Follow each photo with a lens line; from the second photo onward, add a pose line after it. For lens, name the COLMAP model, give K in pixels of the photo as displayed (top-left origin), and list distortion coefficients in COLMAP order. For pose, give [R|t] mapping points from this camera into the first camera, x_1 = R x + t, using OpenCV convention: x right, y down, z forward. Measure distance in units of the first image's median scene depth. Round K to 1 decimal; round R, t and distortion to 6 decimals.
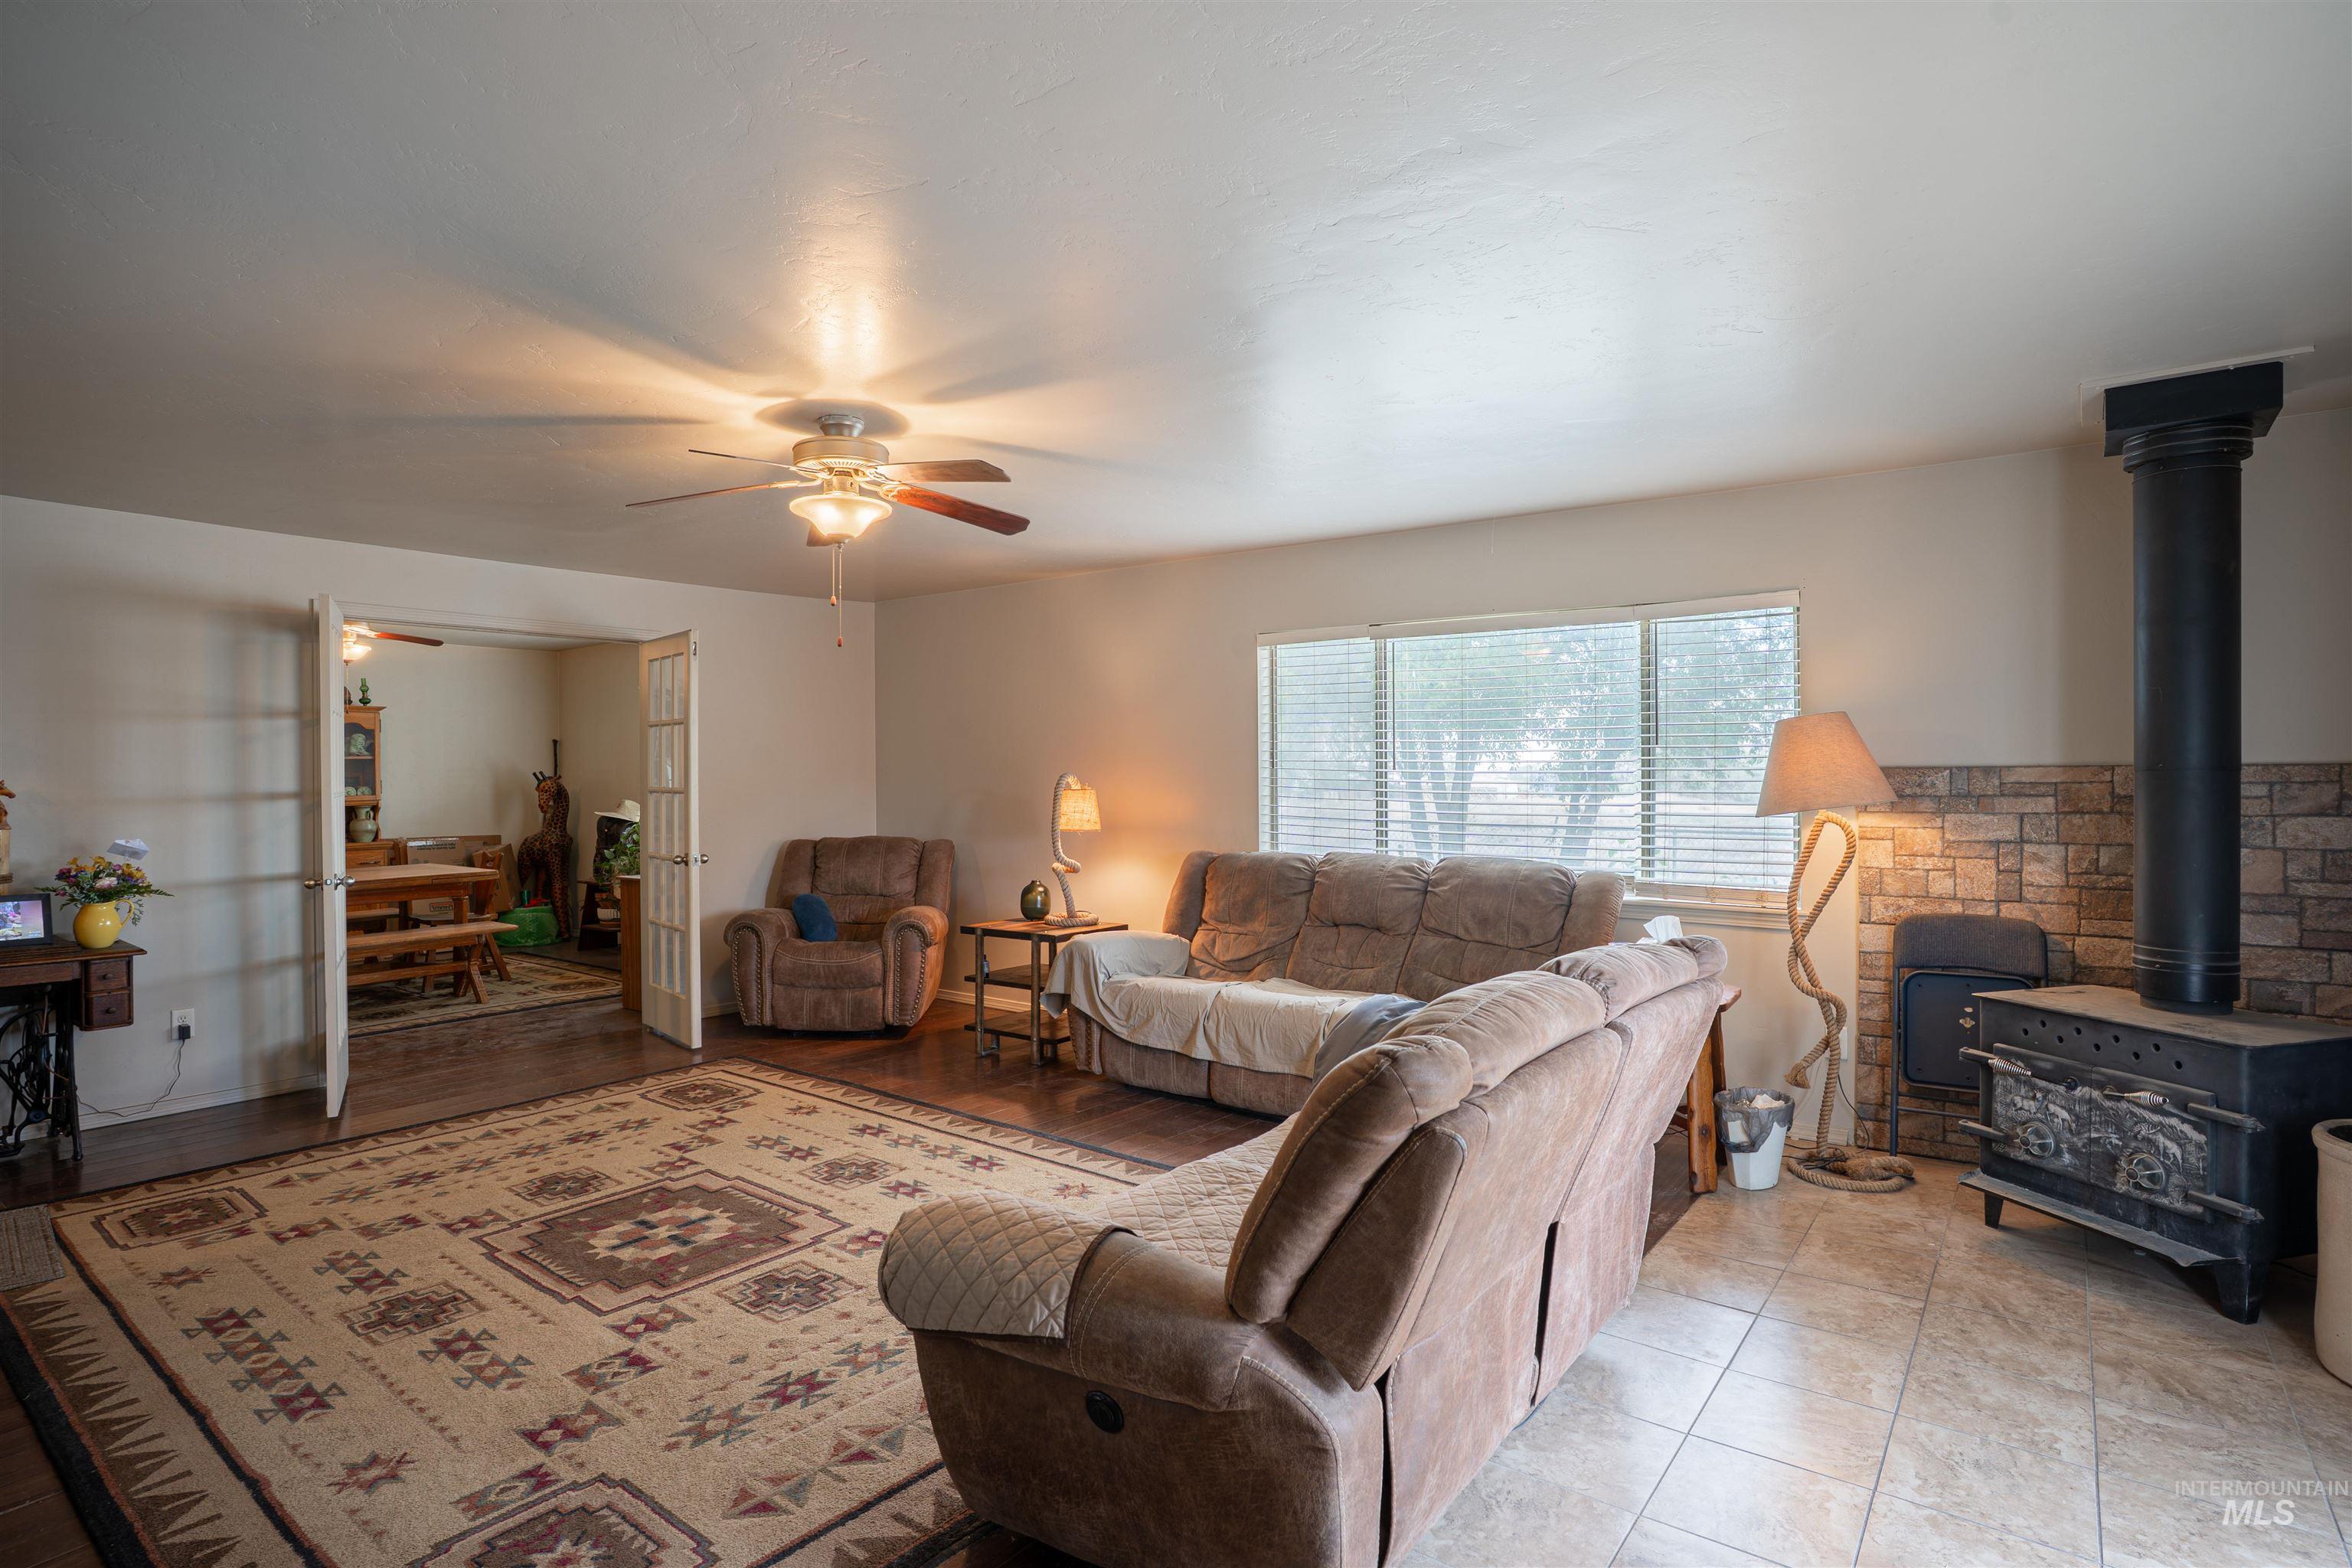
lens RADIAL K [[1207.8, 0, 1168.2], [0, 1207.8, 770.8], [0, 0, 1]] dist [-0.057520, 0.027016]
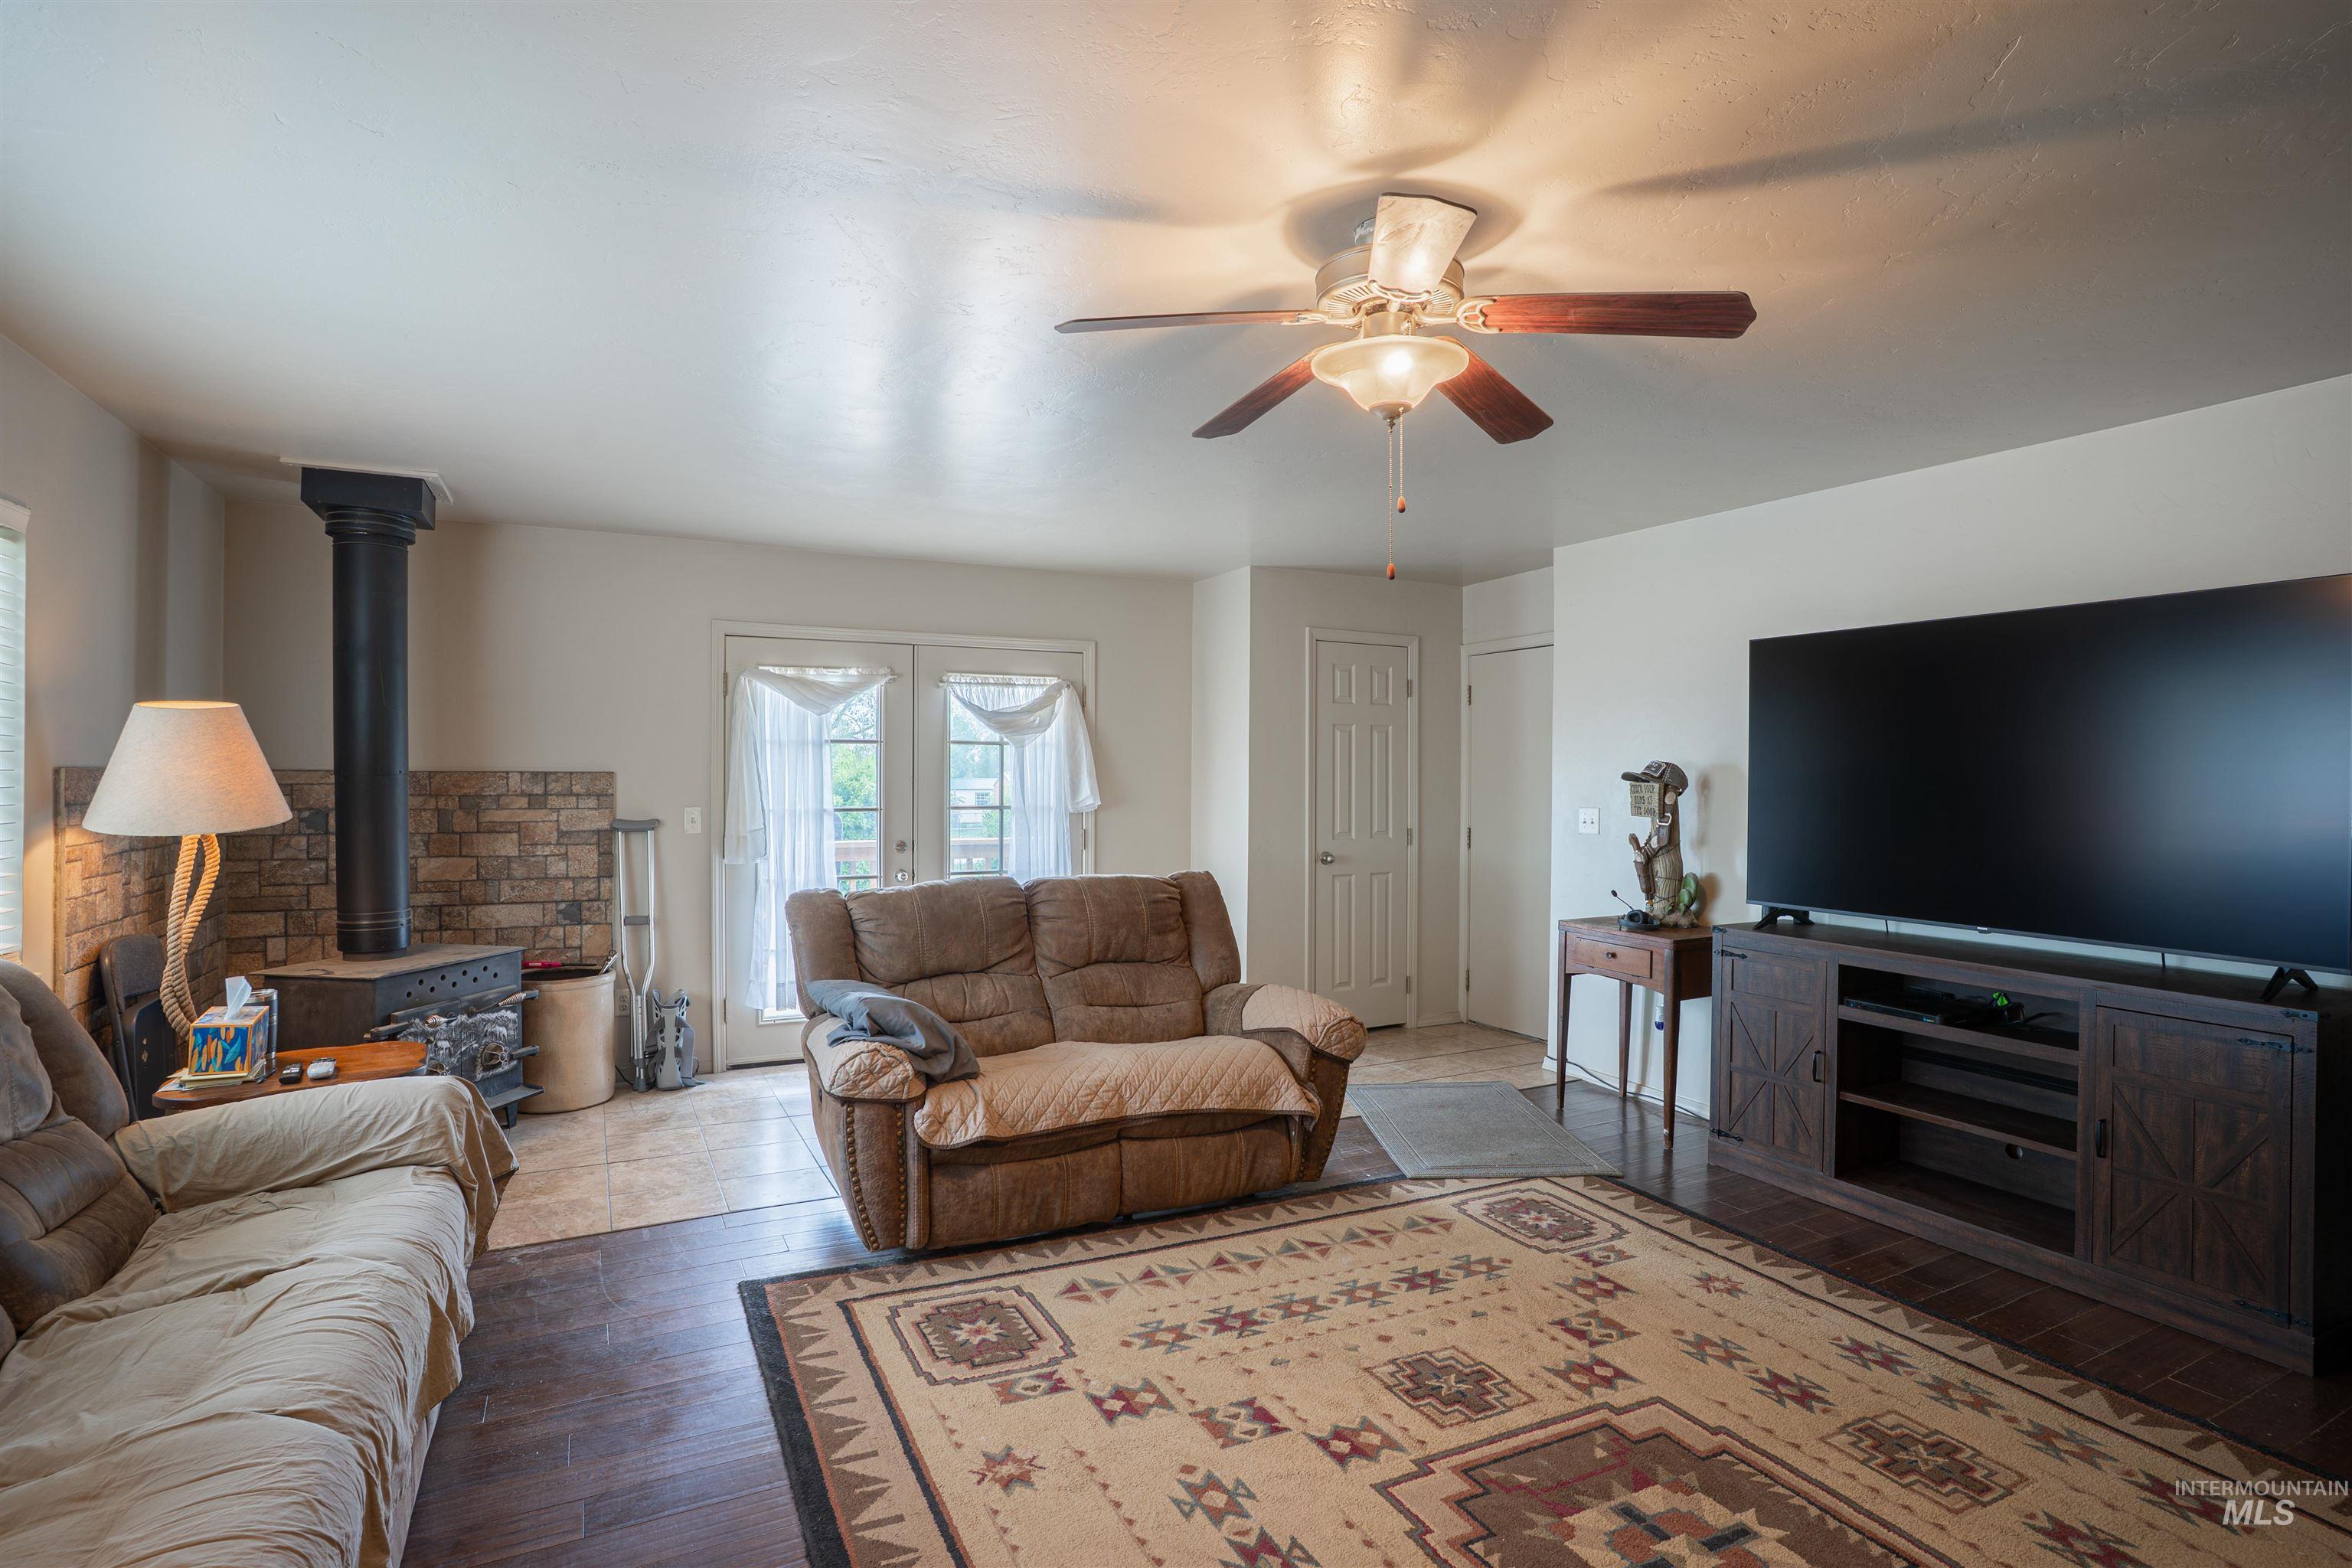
lens RADIAL K [[1166.7, 0, 1174.8], [0, 1166.7, 766.7], [0, 0, 1]] dist [-0.072161, 0.030790]
pose [[-0.905637, 0.003823, 0.424036, -0.361083], [-0.002774, 0.999885, -0.014939, 0.005287], [-0.424044, -0.014706, -0.905522, 1.349062]]
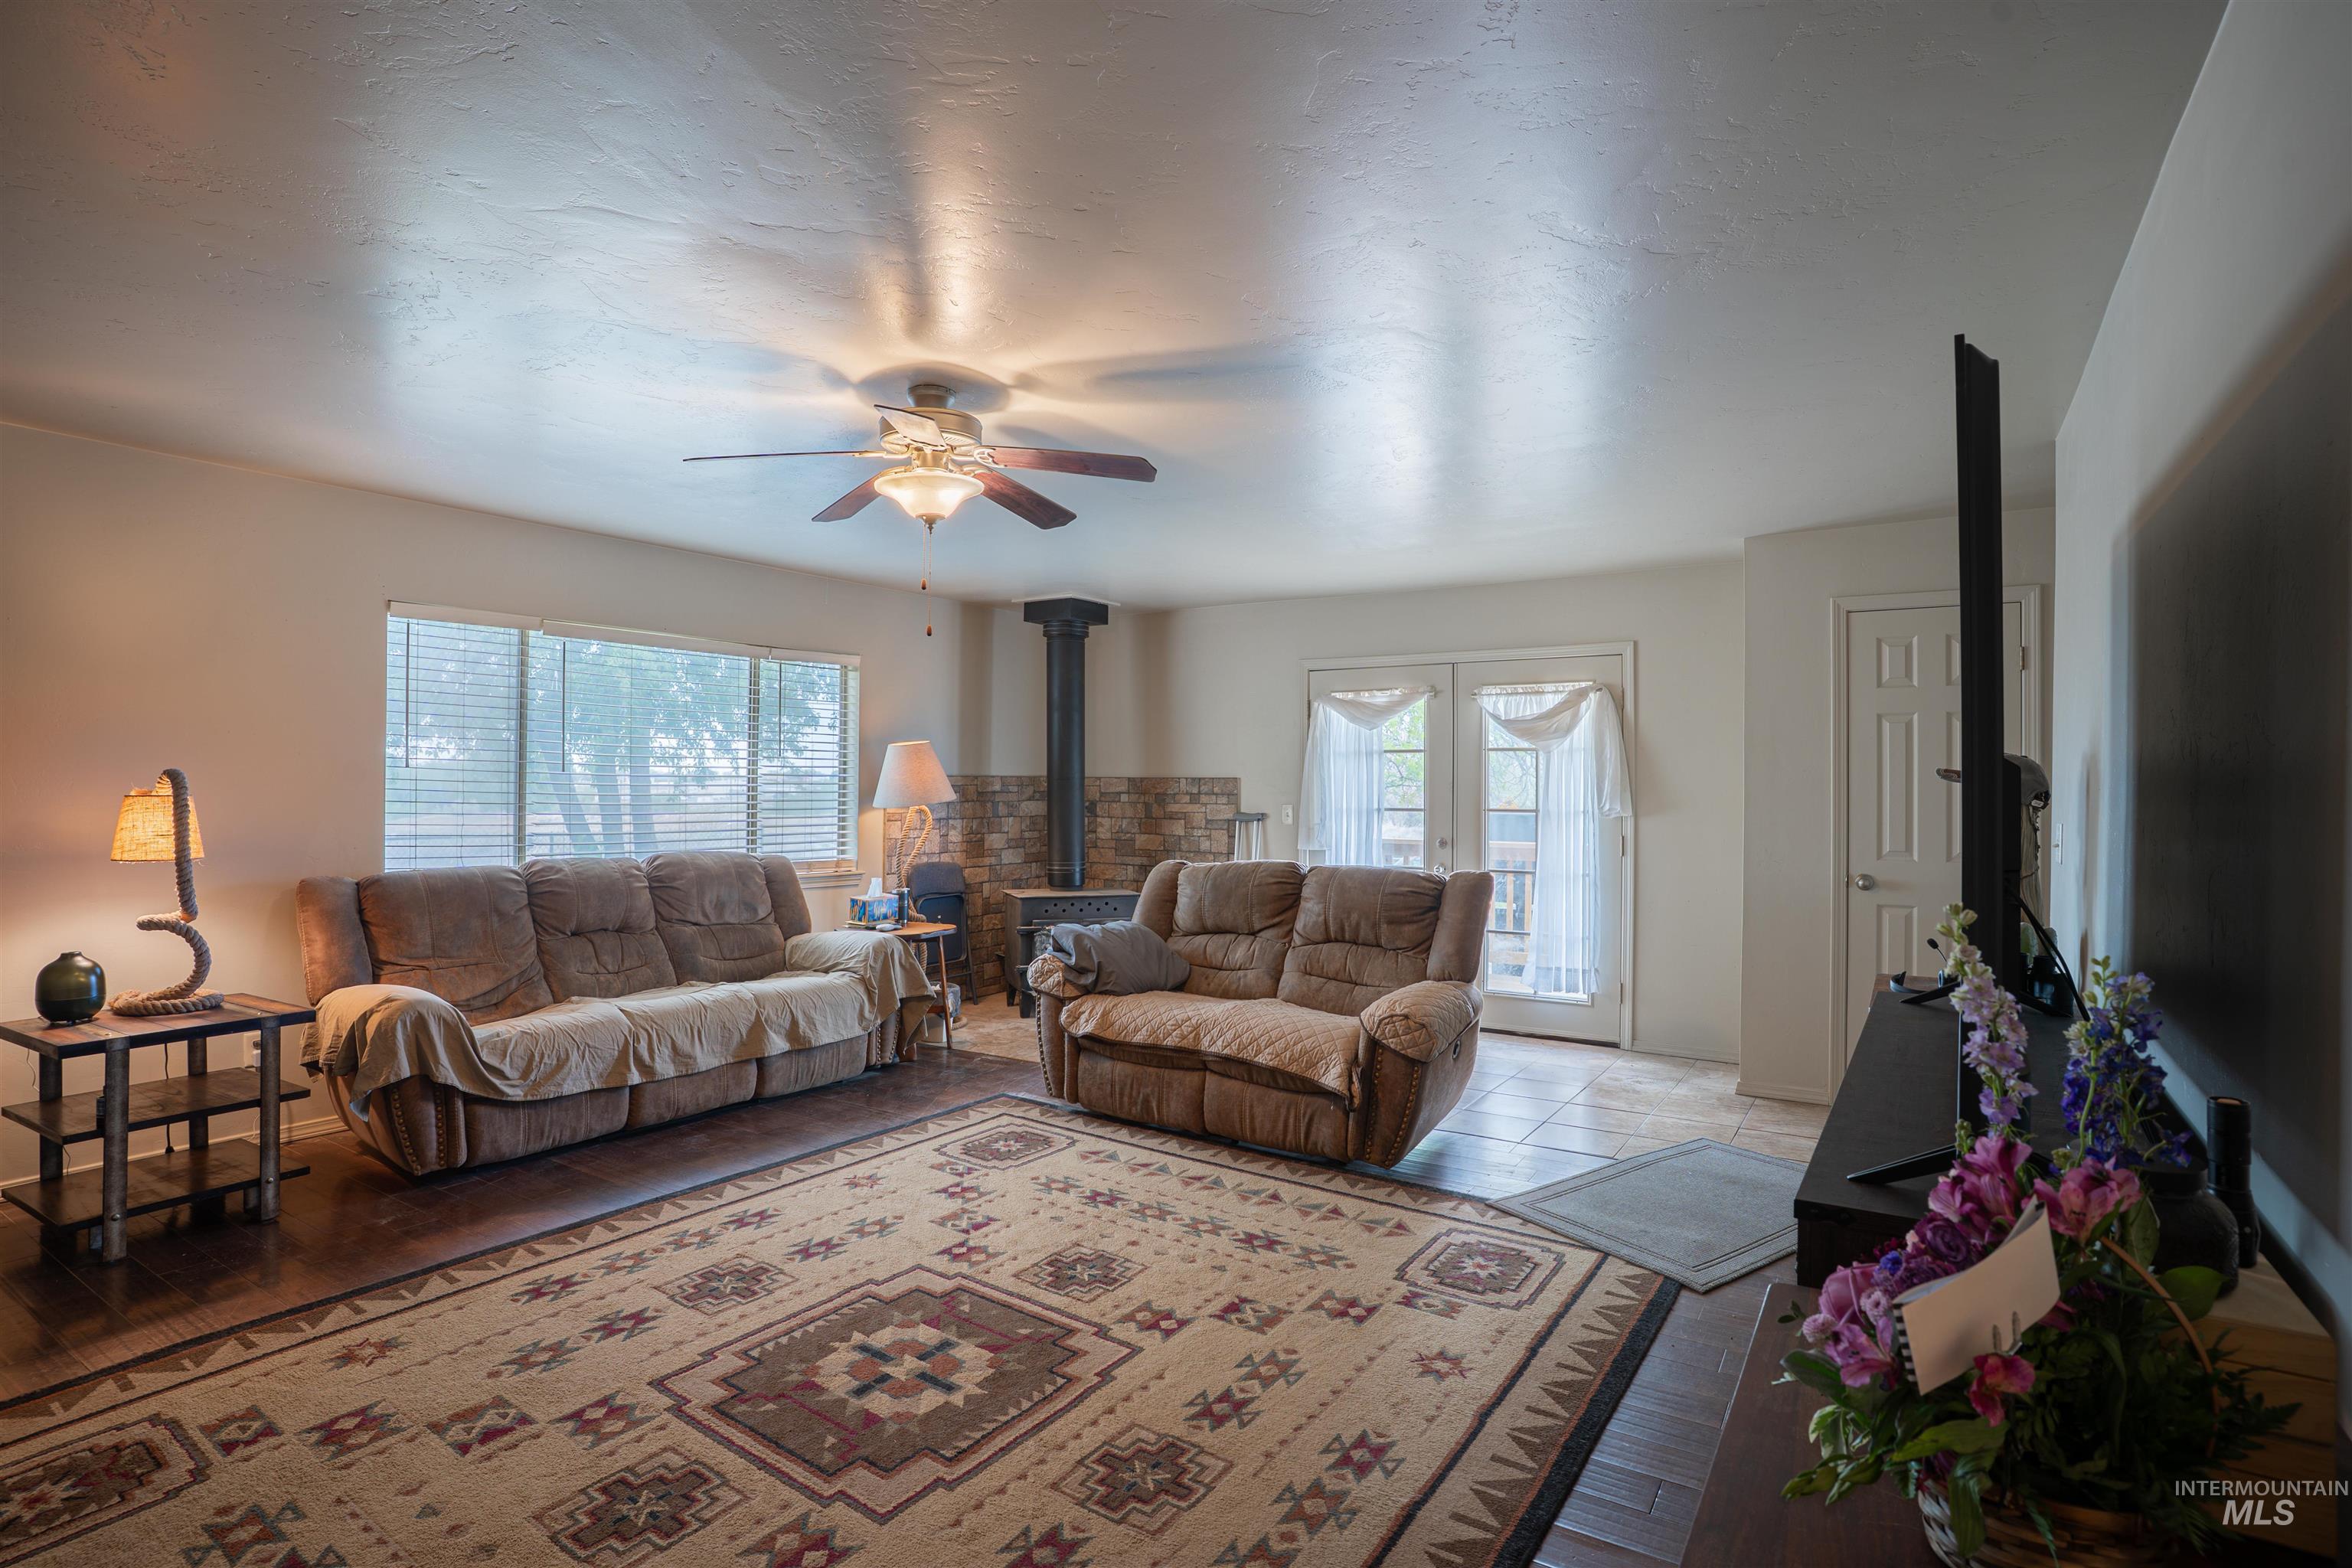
lens RADIAL K [[1166.7, 0, 1169.2], [0, 1166.7, 774.6], [0, 0, 1]] dist [-0.072161, 0.030790]
pose [[-0.073018, 0.009612, 0.997284, -0.983710], [-0.010323, 0.999893, -0.010393, 0.008280], [-0.997277, -0.011053, -0.072911, 0.738993]]
